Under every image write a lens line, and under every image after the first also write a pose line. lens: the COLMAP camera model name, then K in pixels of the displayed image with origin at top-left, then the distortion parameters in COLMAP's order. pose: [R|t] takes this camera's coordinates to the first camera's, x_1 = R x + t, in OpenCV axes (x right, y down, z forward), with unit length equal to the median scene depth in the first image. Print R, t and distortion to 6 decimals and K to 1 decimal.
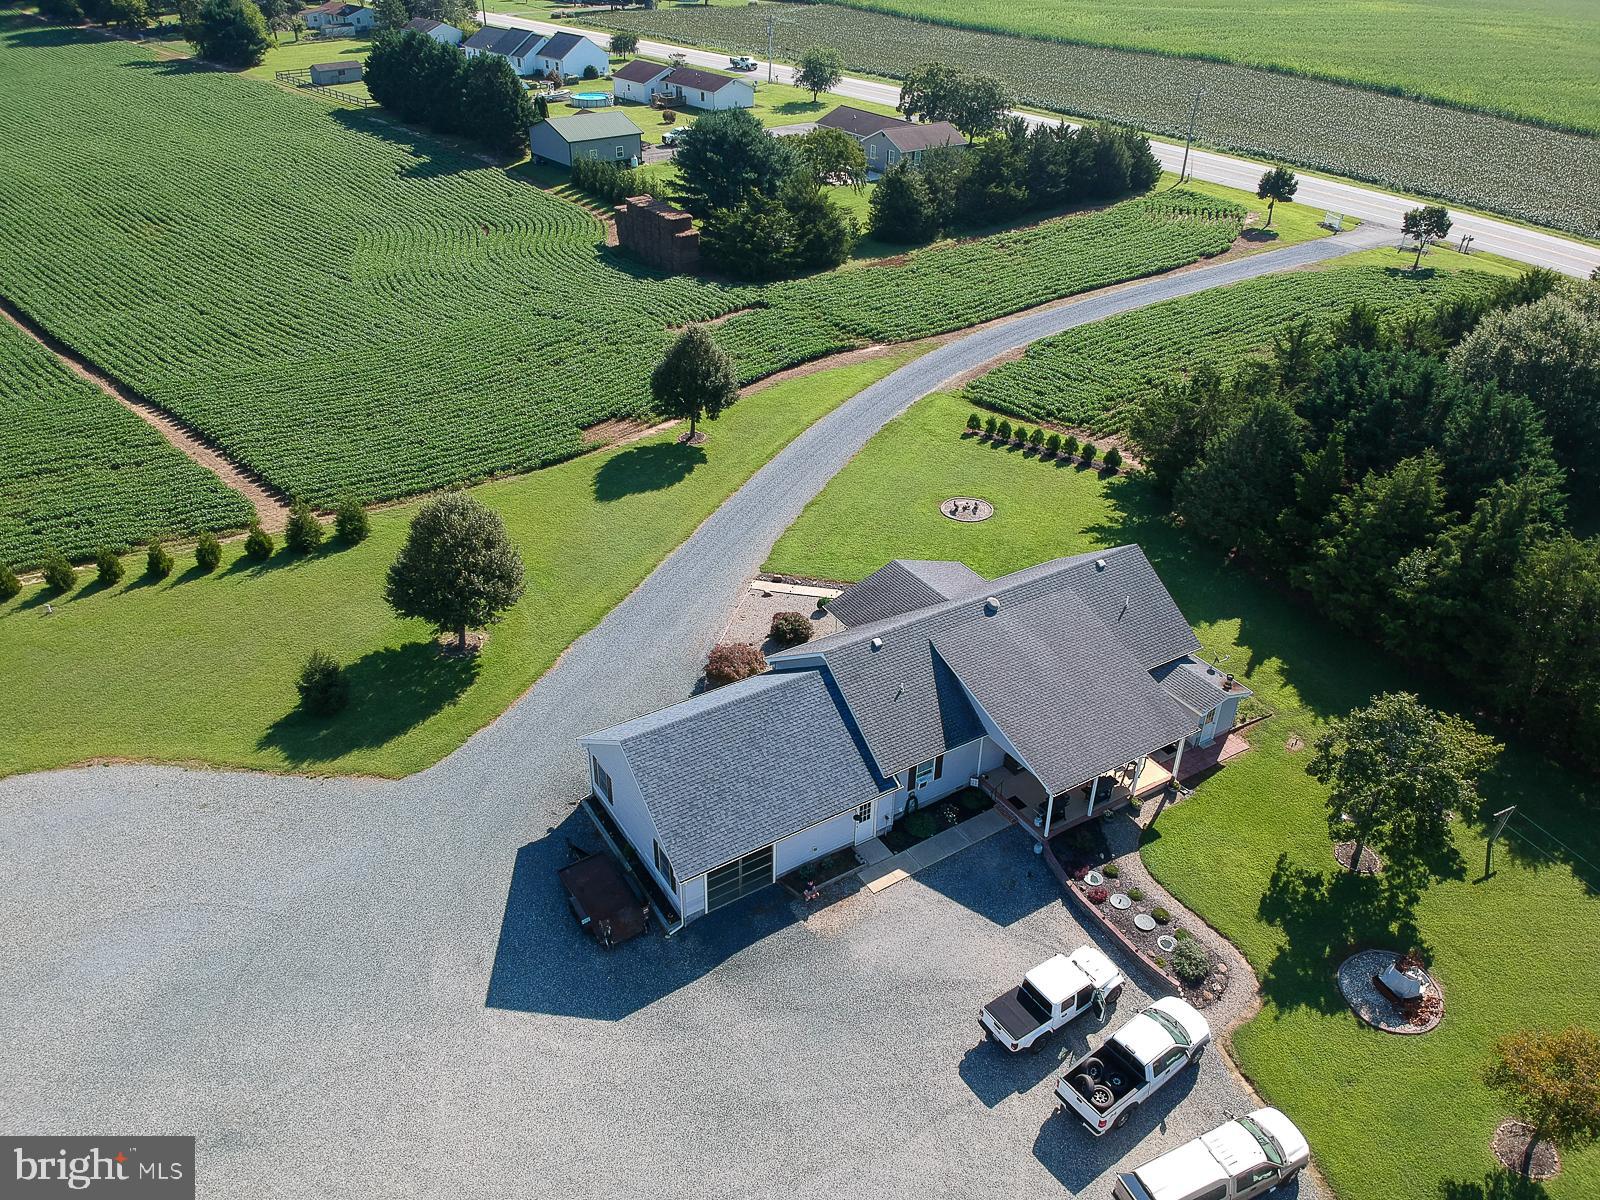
lens RADIAL K [[1163.0, 0, 800.0], [0, 1163.0, 600.0], [0, 0, 1]] dist [0.092468, -0.183925]
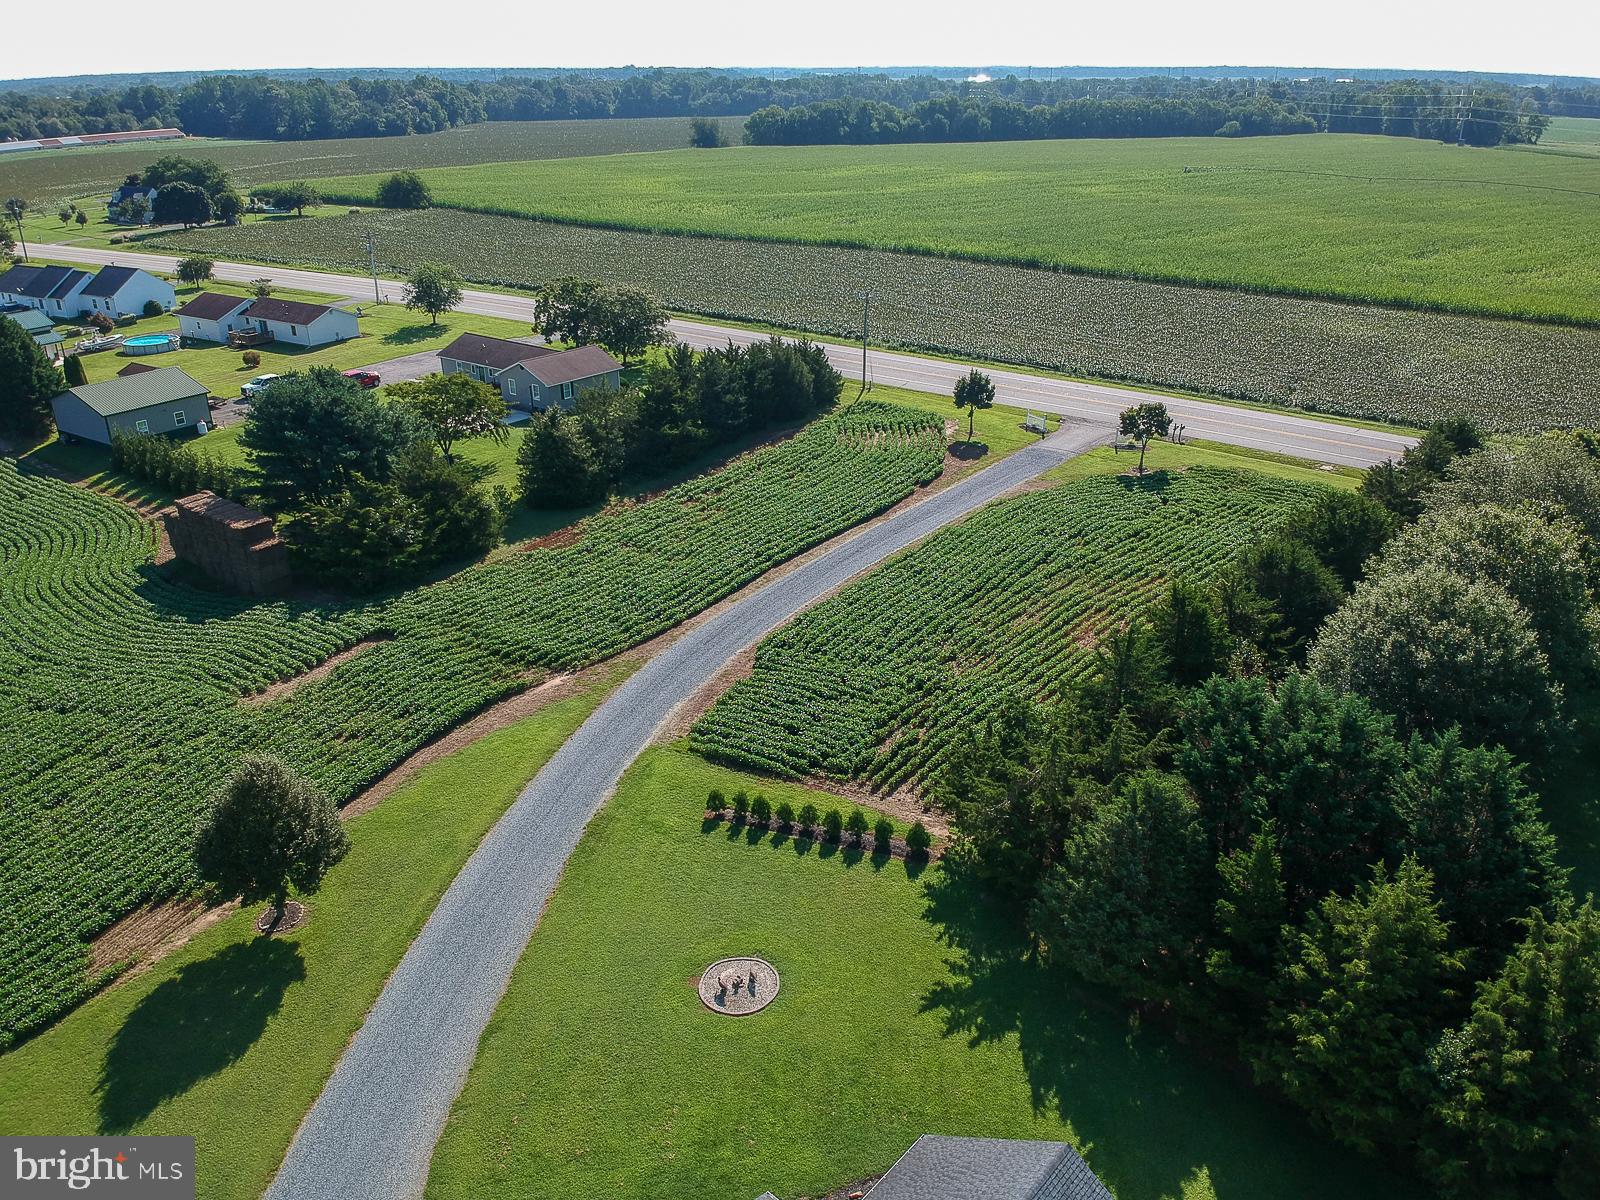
lens RADIAL K [[1226.4, 0, 825.7], [0, 1226.4, 610.2], [0, 0, 1]] dist [0.095700, -0.192082]
pose [[0.952251, -0.140233, 0.271205, 0.018456], [0.177826, 0.976803, -0.119302, -0.110042], [-0.248183, 0.161833, 0.955100, 0.172049]]
